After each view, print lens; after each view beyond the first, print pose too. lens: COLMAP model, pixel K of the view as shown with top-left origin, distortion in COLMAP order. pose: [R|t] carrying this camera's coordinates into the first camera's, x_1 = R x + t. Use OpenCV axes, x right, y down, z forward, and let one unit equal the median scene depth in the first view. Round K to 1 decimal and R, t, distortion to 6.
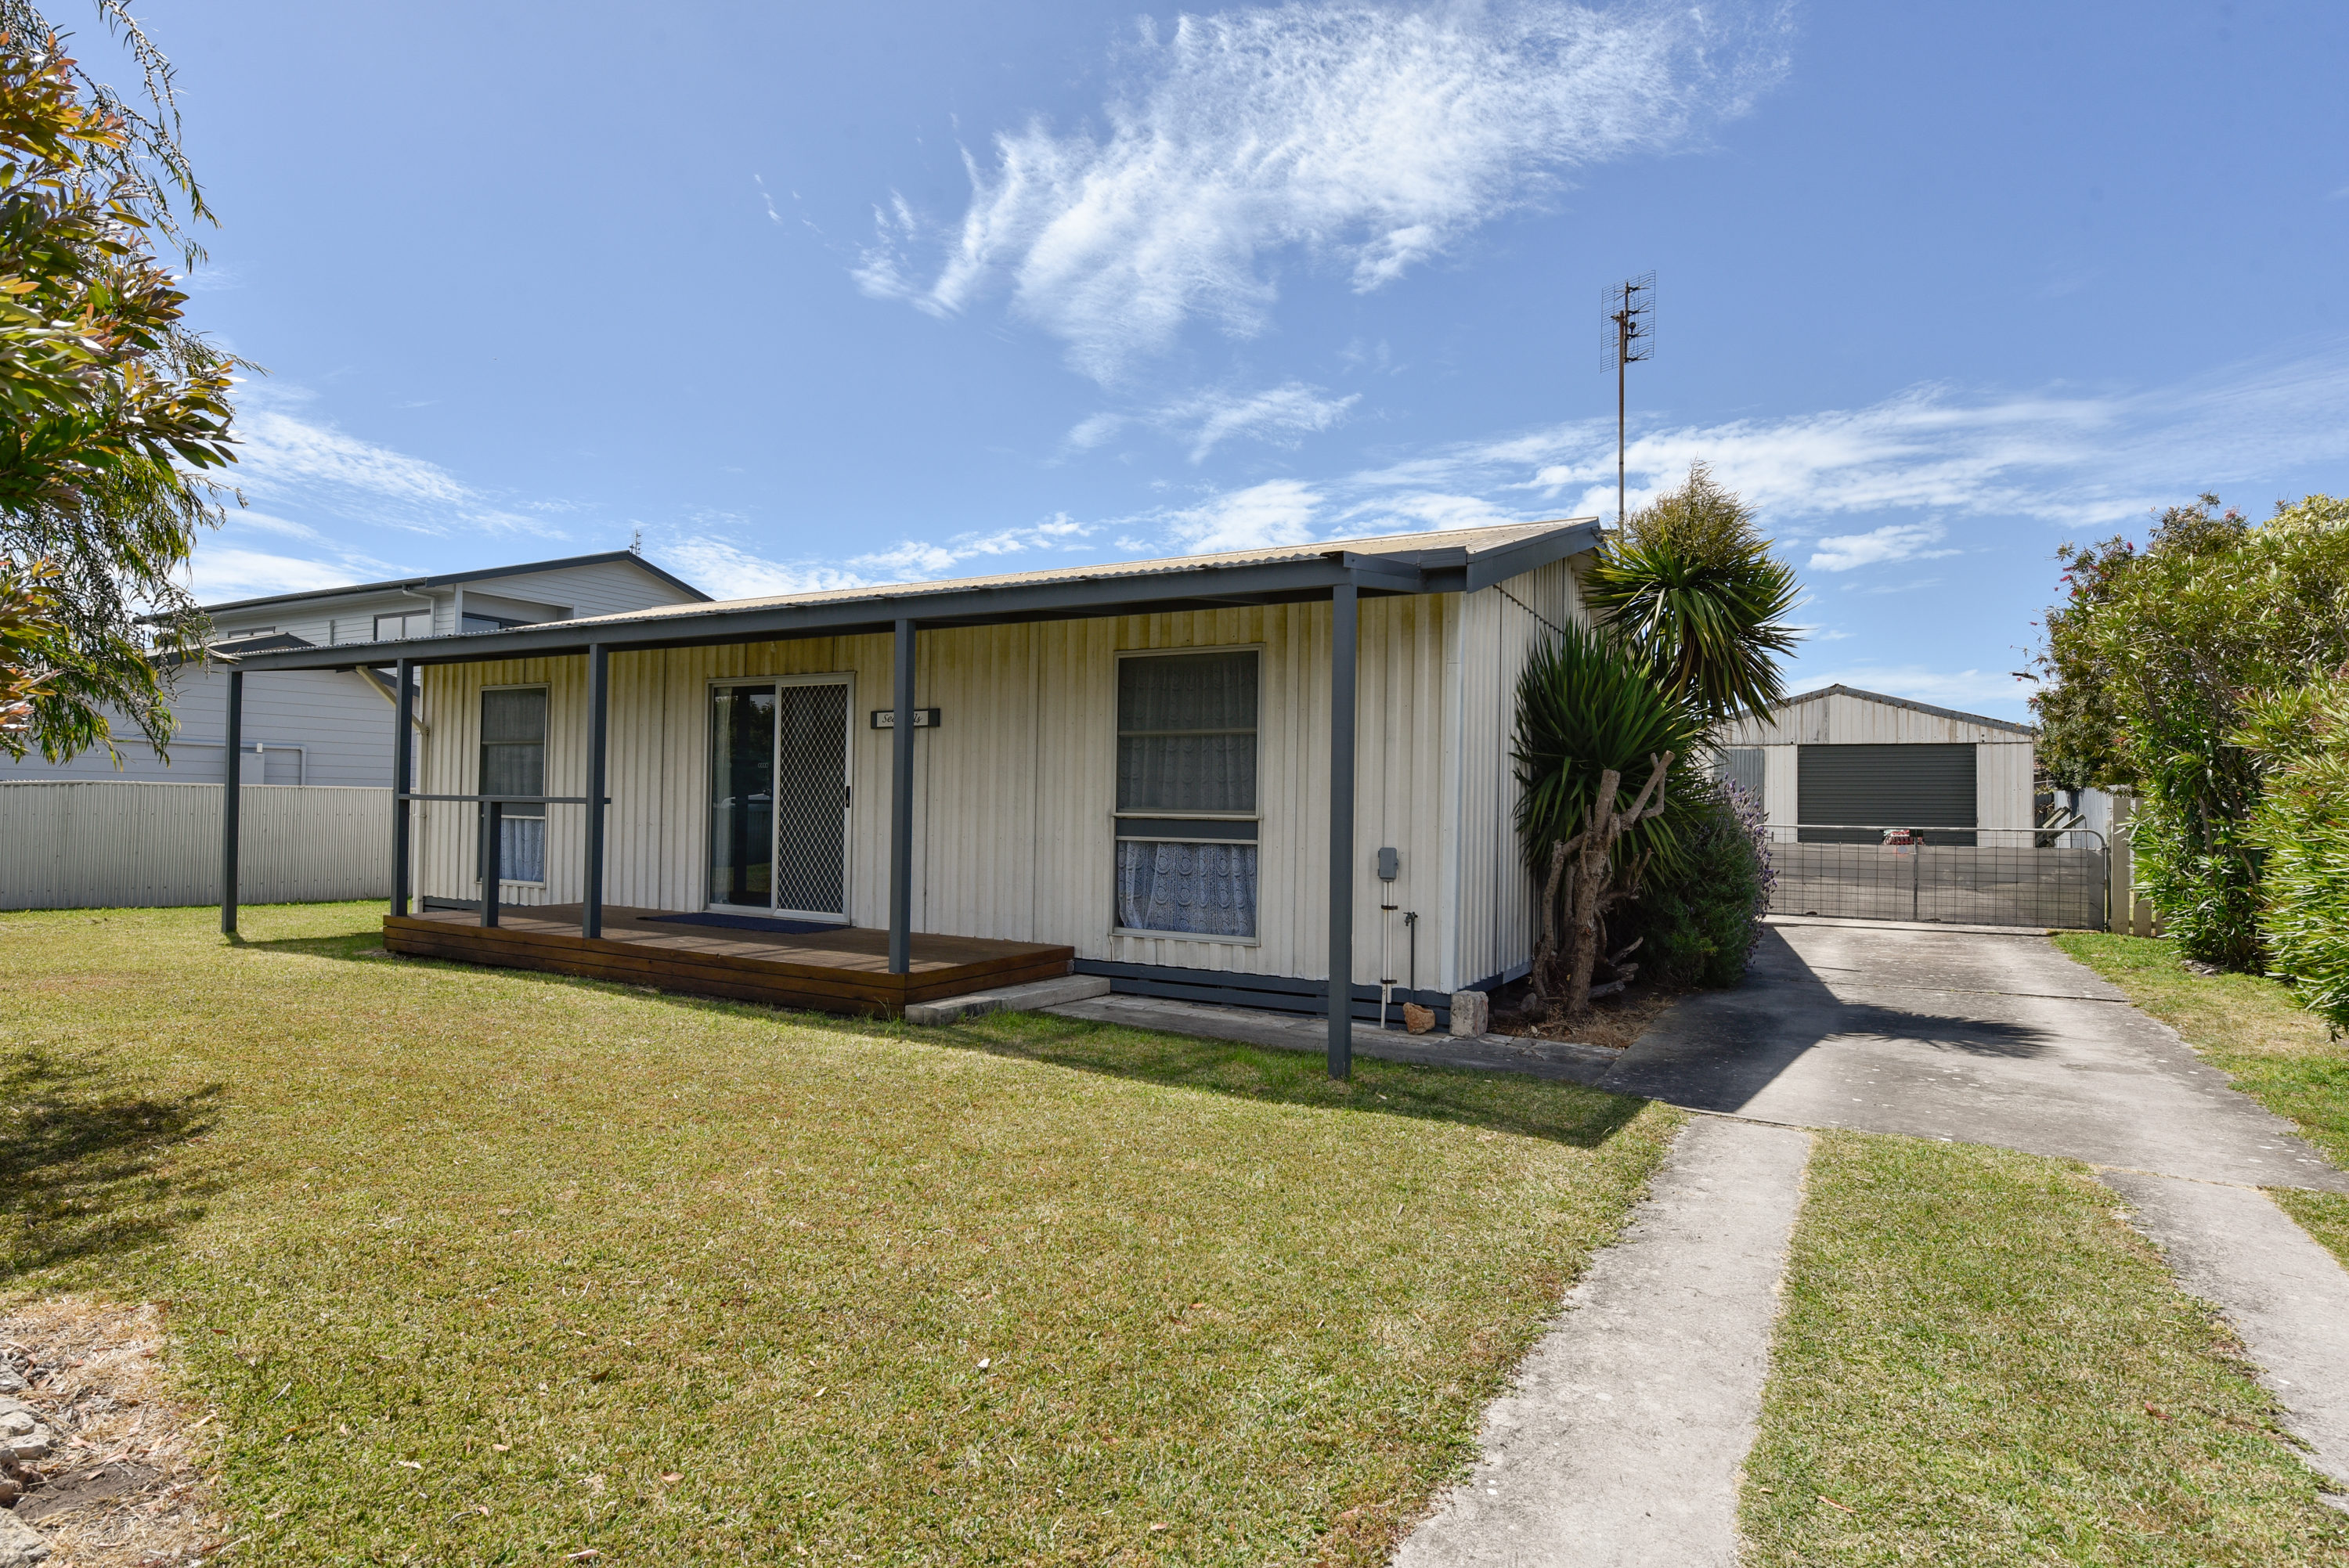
lens RADIAL K [[1331.4, 0, 1174.5], [0, 1331.4, 784.0], [0, 0, 1]] dist [0.041429, 0.000054]
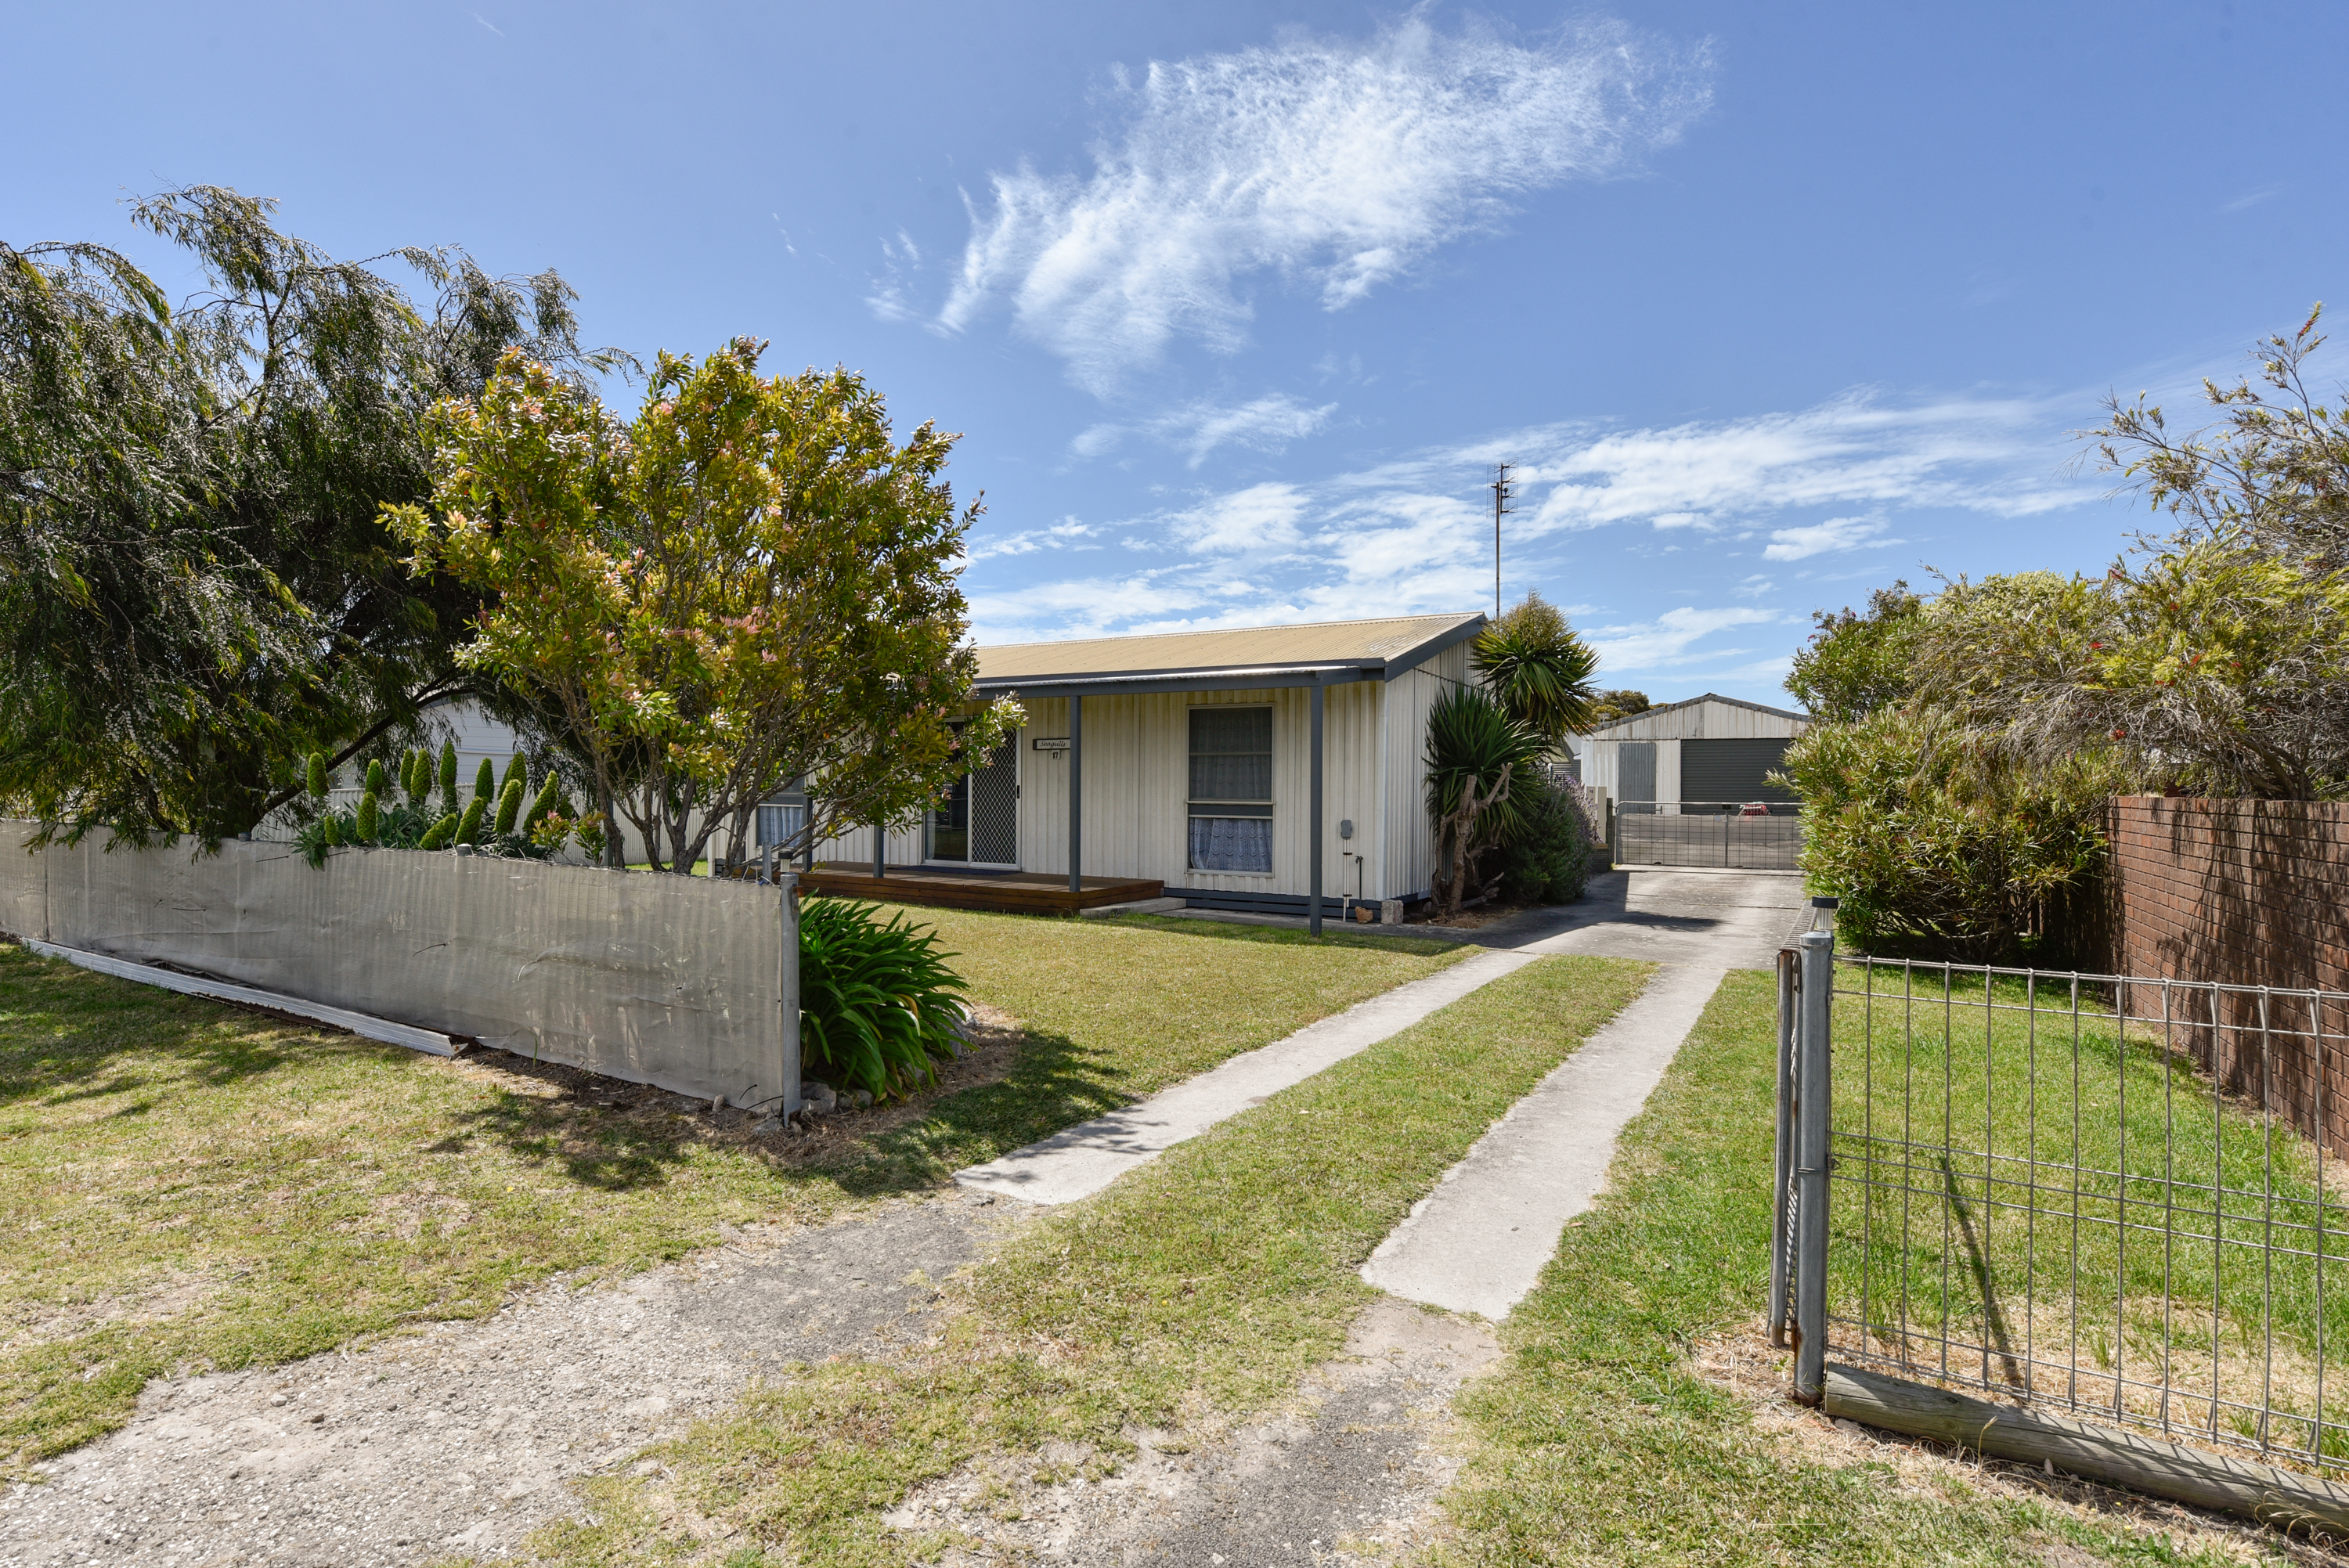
lens RADIAL K [[1191.5, 0, 1174.5], [0, 1191.5, 784.0], [0, 0, 1]] dist [-0.000264, -0.000014]
pose [[0.999831, -0.009451, -0.015773, -0.037987], [0.009677, 0.999851, 0.014298, -0.022036], [0.015636, -0.014448, 0.999773, -0.519456]]
